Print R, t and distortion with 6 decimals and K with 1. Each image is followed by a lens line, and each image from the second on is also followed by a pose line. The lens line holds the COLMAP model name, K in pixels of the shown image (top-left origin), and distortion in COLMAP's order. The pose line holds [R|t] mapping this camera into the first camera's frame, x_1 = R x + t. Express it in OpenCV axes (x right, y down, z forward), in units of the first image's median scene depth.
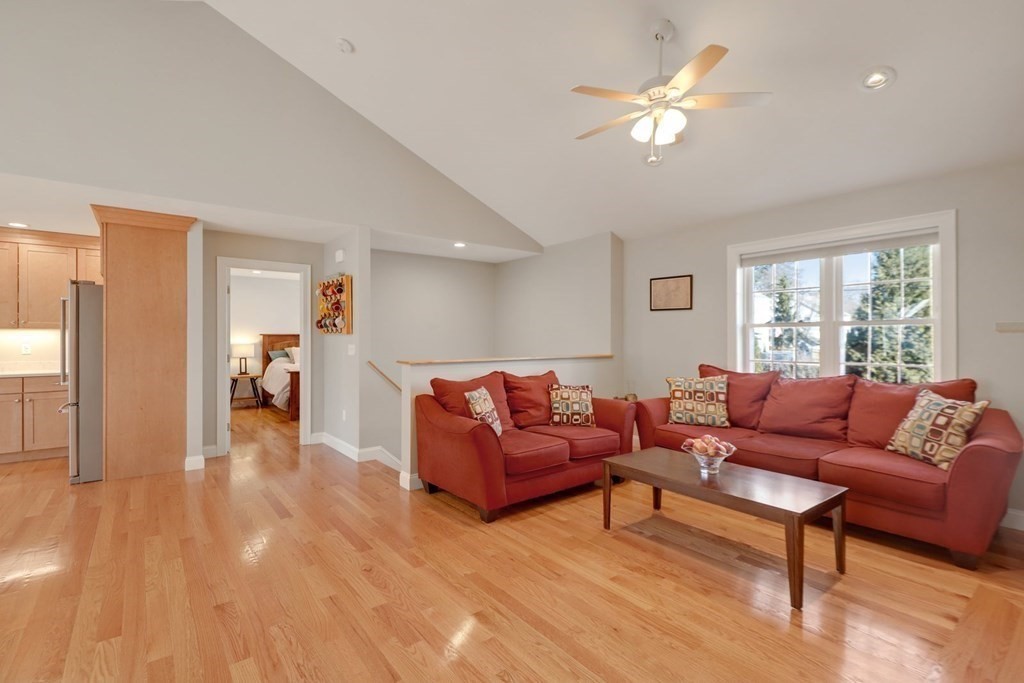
lens RADIAL K [[475.0, 0, 514.1], [0, 475.0, 342.2], [0, 0, 1]] dist [0.001567, -0.000898]
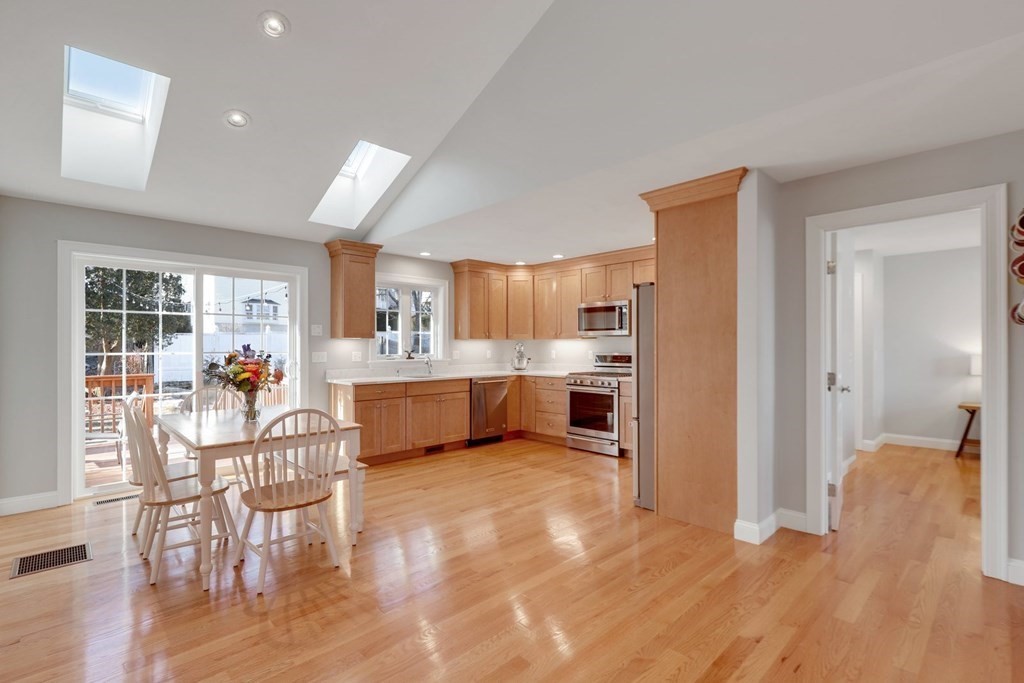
lens RADIAL K [[475.0, 0, 514.1], [0, 475.0, 342.2], [0, 0, 1]] dist [0.001567, -0.000898]
pose [[0.104948, -0.009064, -0.994436, -0.037745], [-0.003177, 0.999950, -0.009450, -0.007444], [0.994473, 0.004151, 0.104914, 0.656731]]
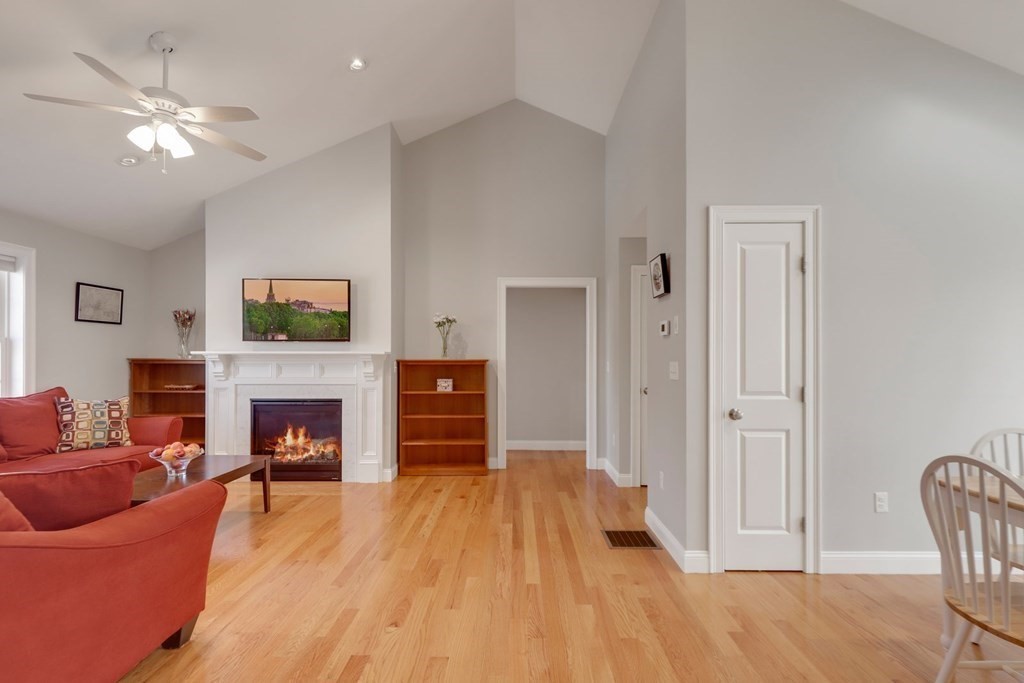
lens RADIAL K [[475.9, 0, 513.3], [0, 475.9, 354.9], [0, 0, 1]] dist [0.008546, -0.006795]
pose [[-0.781257, 0.000689, 0.624210, -0.626841], [0.003538, 0.999988, 0.003325, -0.007519], [-0.624200, 0.004806, -0.781250, 0.949254]]
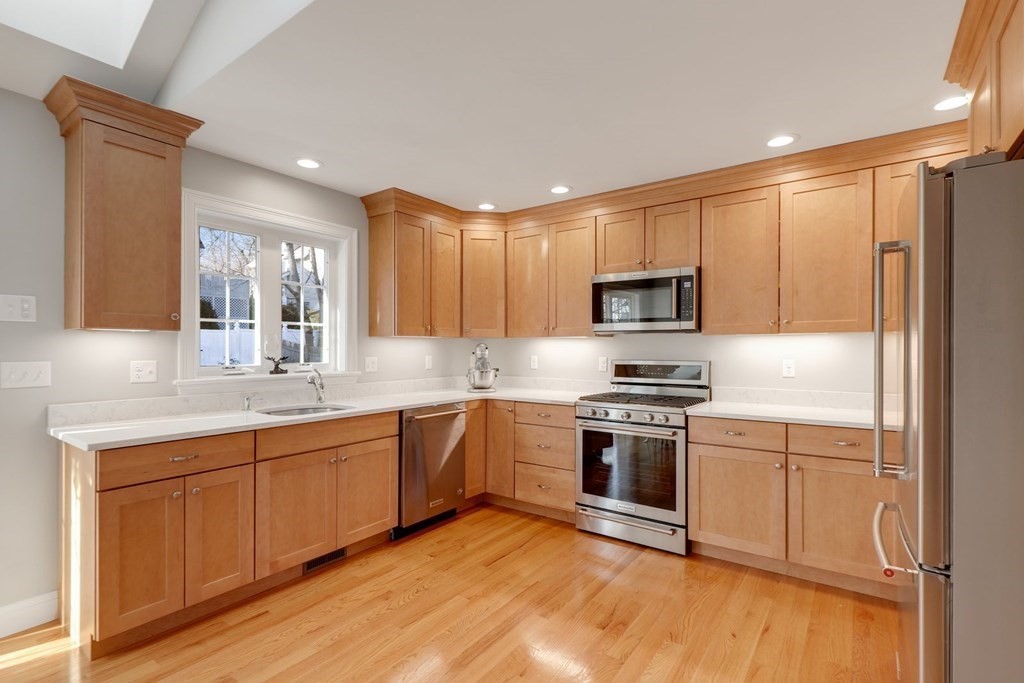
lens RADIAL K [[477.7, 0, 516.3], [0, 477.7, 348.3], [0, 0, 1]] dist [0.005757, -0.000439]
pose [[0.277485, -0.000794, -0.960730, -0.692404], [-0.006234, 0.999977, -0.002627, -0.008422], [0.960710, 0.006718, 0.277474, 0.642912]]
